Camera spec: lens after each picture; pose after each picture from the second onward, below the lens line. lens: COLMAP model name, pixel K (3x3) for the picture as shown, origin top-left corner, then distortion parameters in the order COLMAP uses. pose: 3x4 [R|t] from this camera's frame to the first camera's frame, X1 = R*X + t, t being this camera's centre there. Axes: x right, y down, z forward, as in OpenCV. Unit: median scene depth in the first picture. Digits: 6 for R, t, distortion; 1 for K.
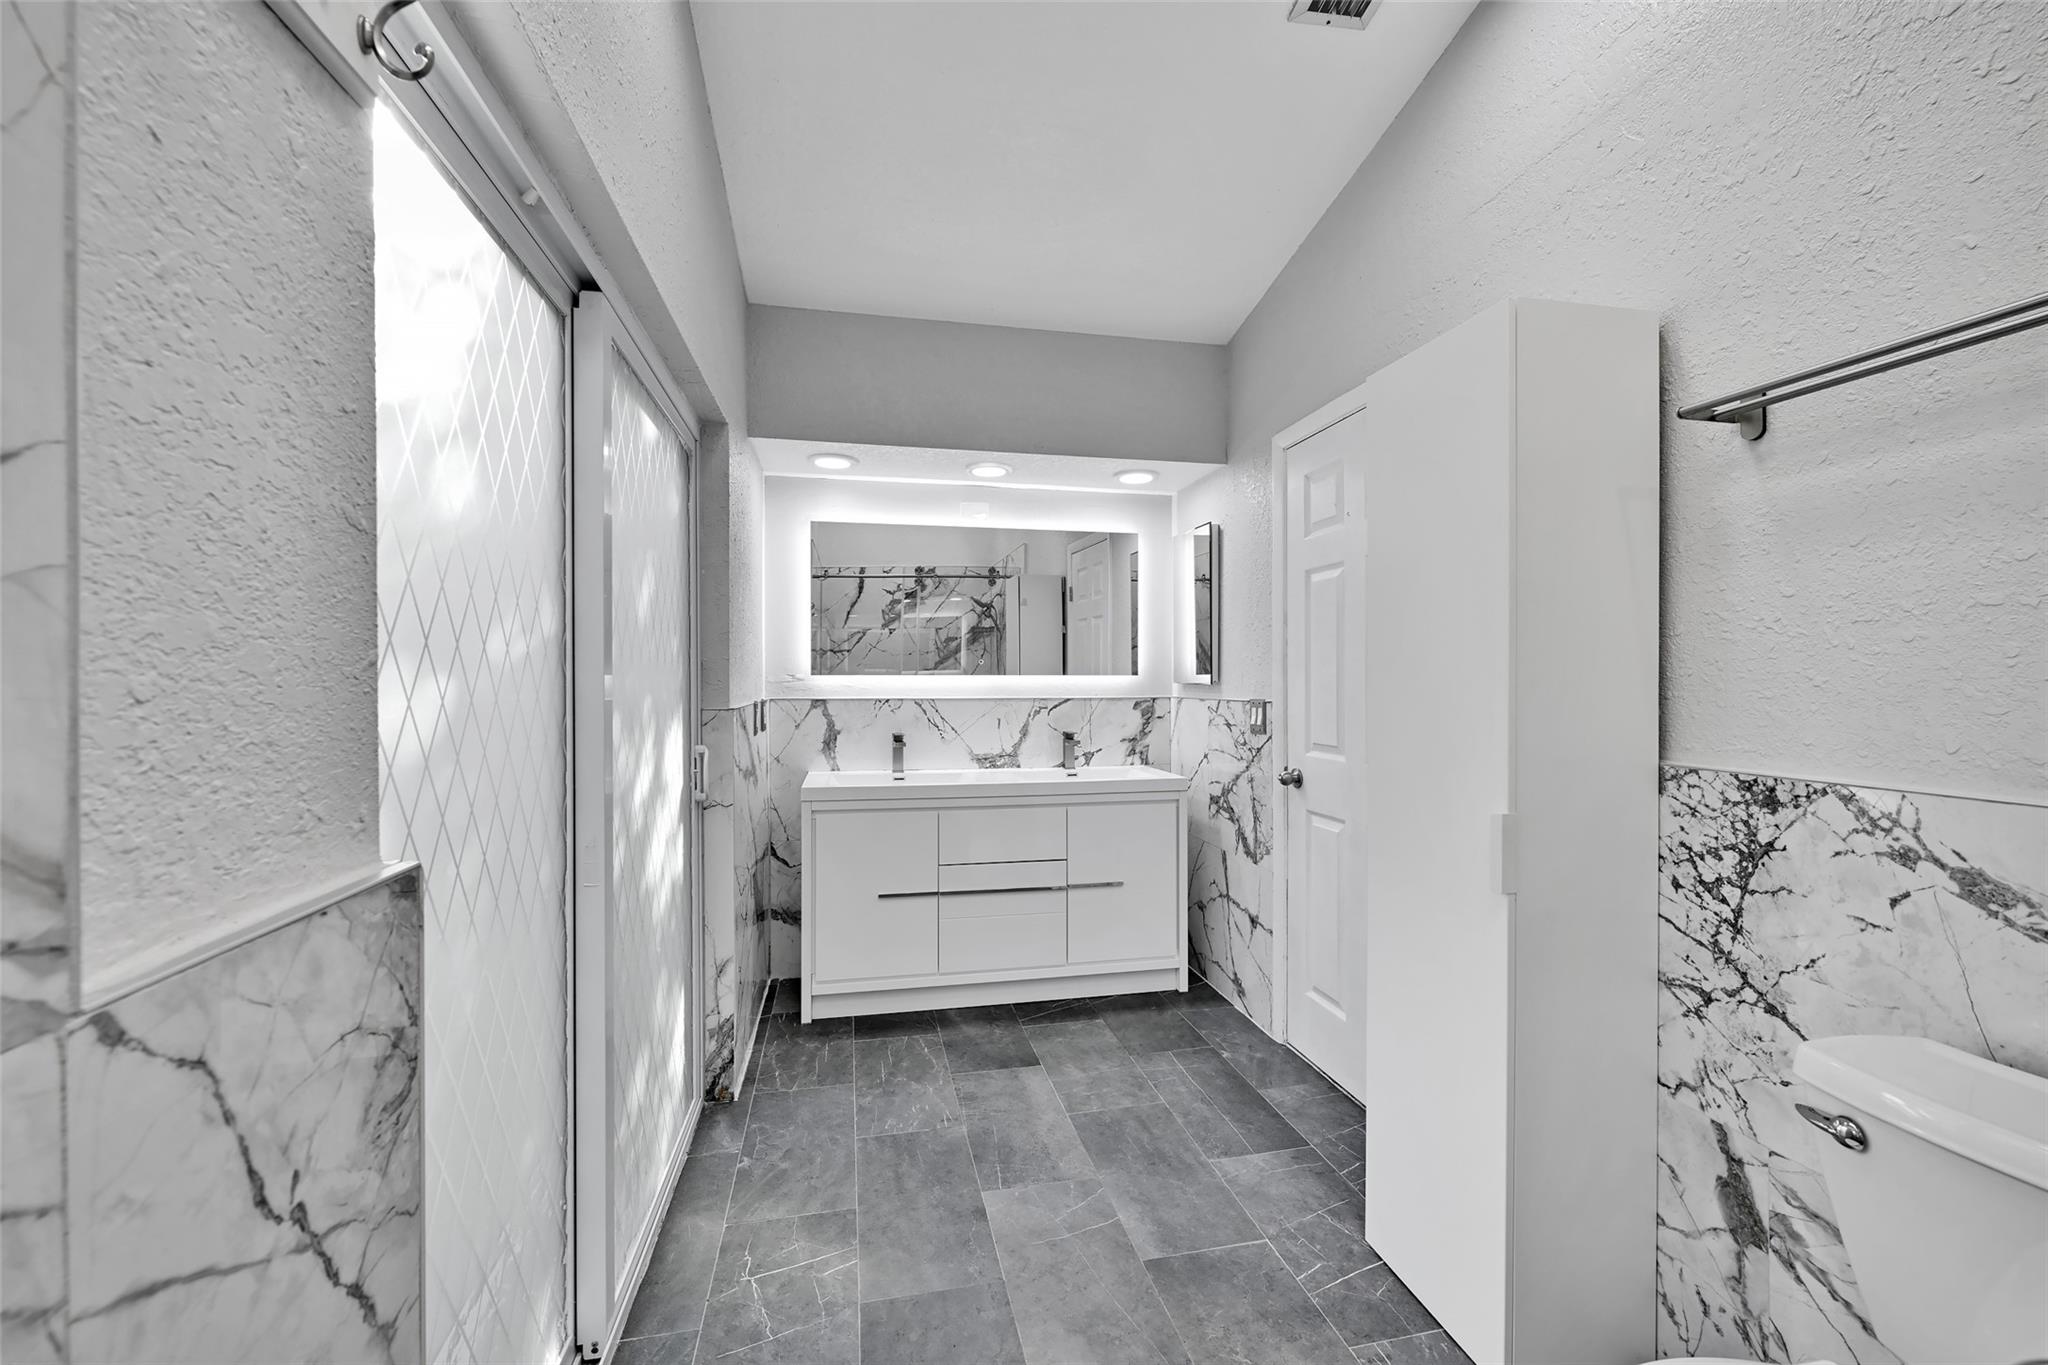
lens RADIAL K [[810.9, 0, 1021.8], [0, 810.9, 680.5], [0, 0, 1]] dist [0.002707, 0.000185]
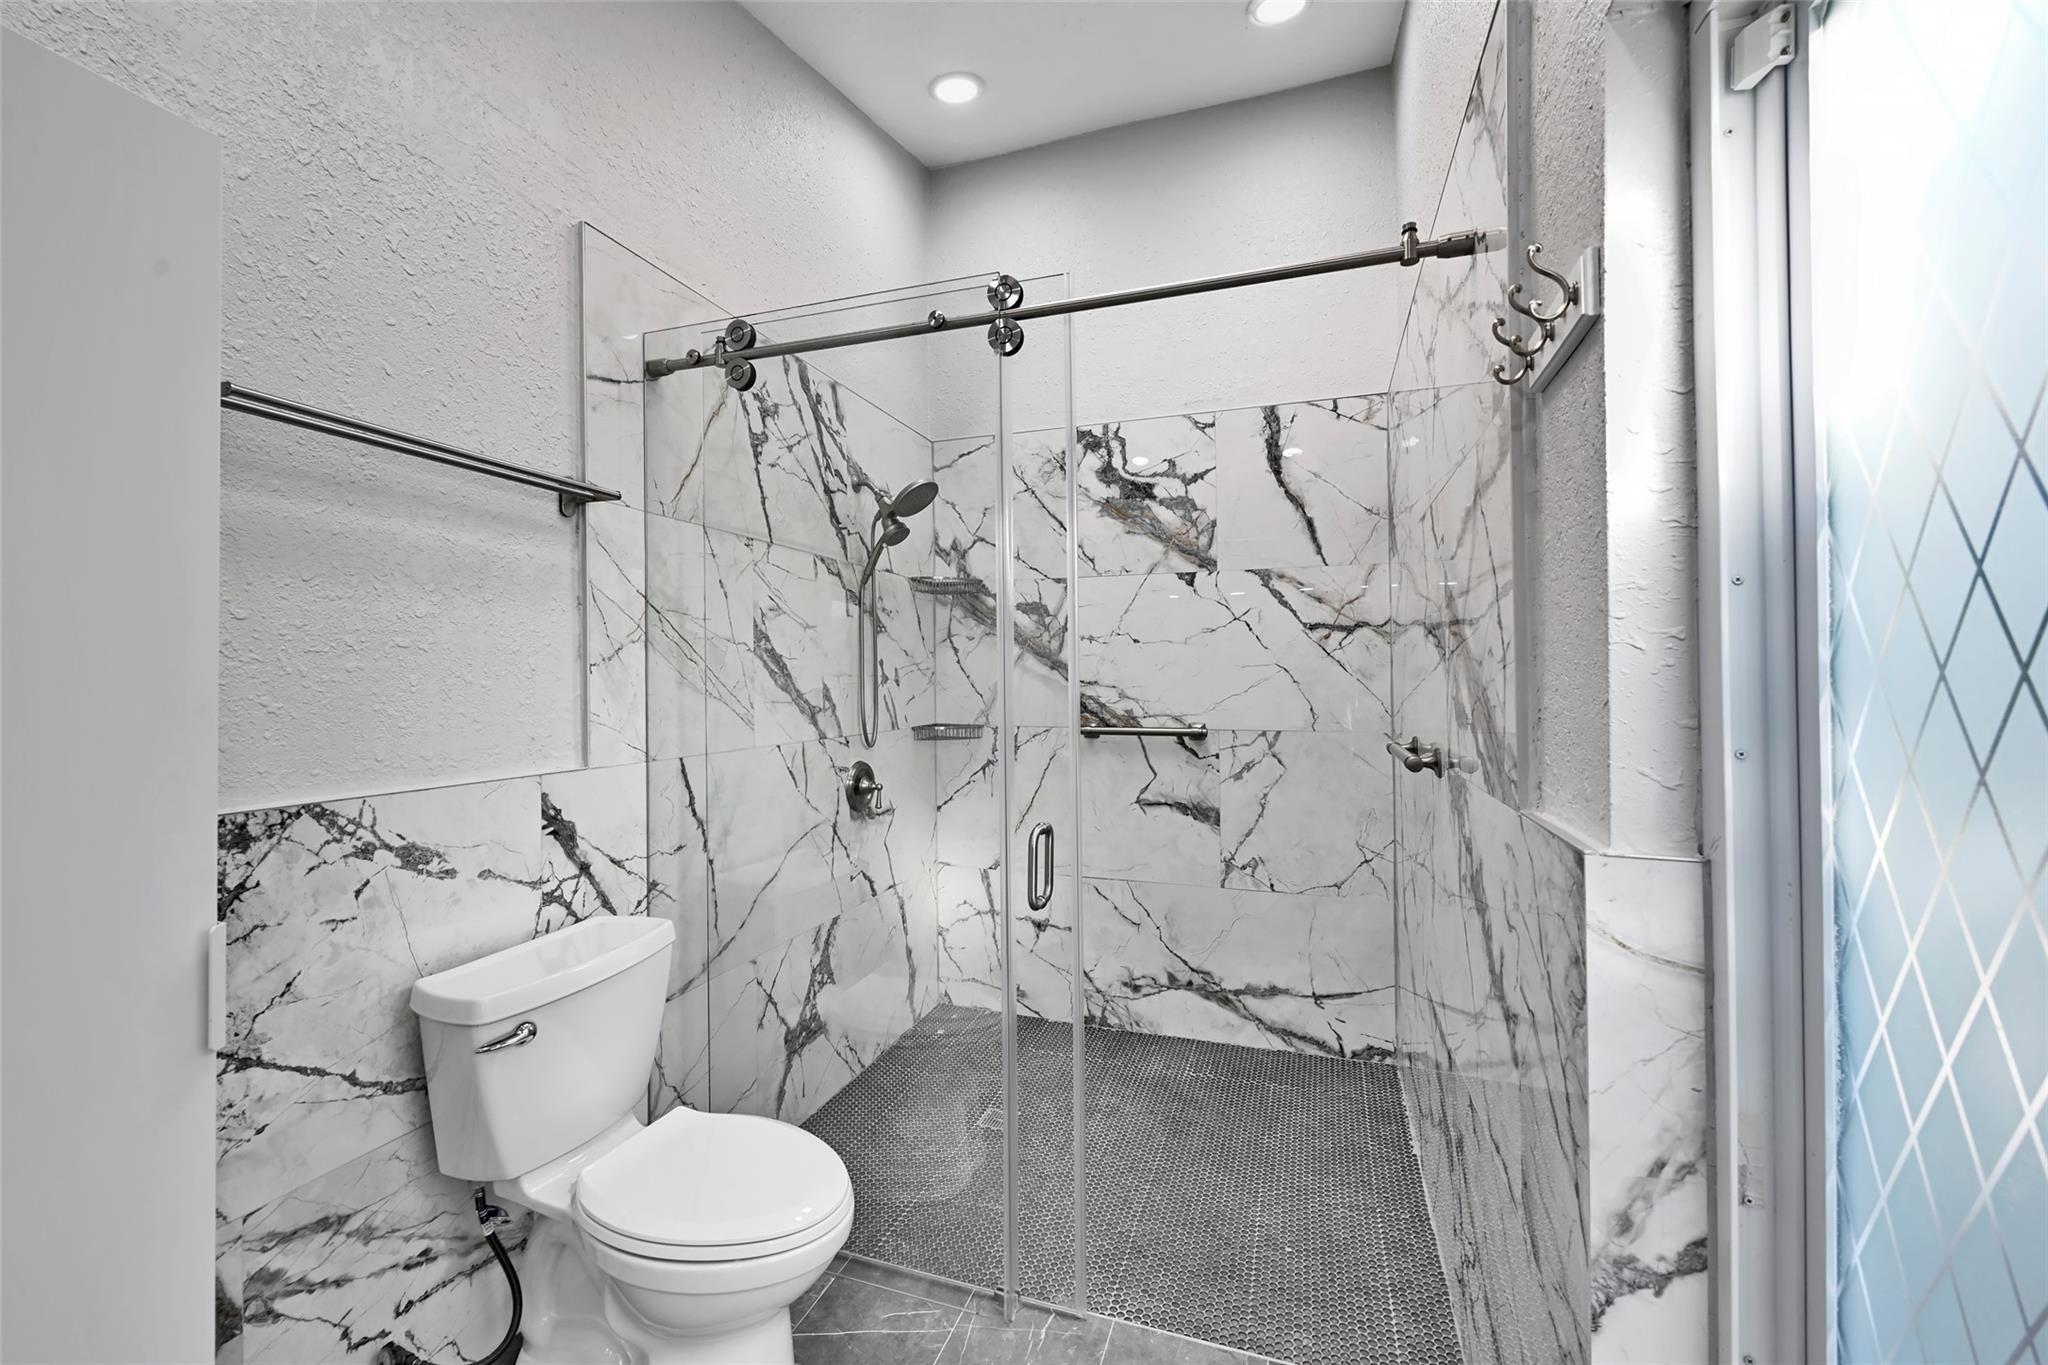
lens RADIAL K [[810.9, 0, 1023.1], [0, 810.9, 675.4], [0, 0, 1]] dist [0.002707, 0.000185]
pose [[-0.855364, 0.007727, 0.517969, -0.353428], [0.009048, 0.999959, 0.000024, -0.032850], [-0.517948, 0.004708, -0.855399, 1.464598]]
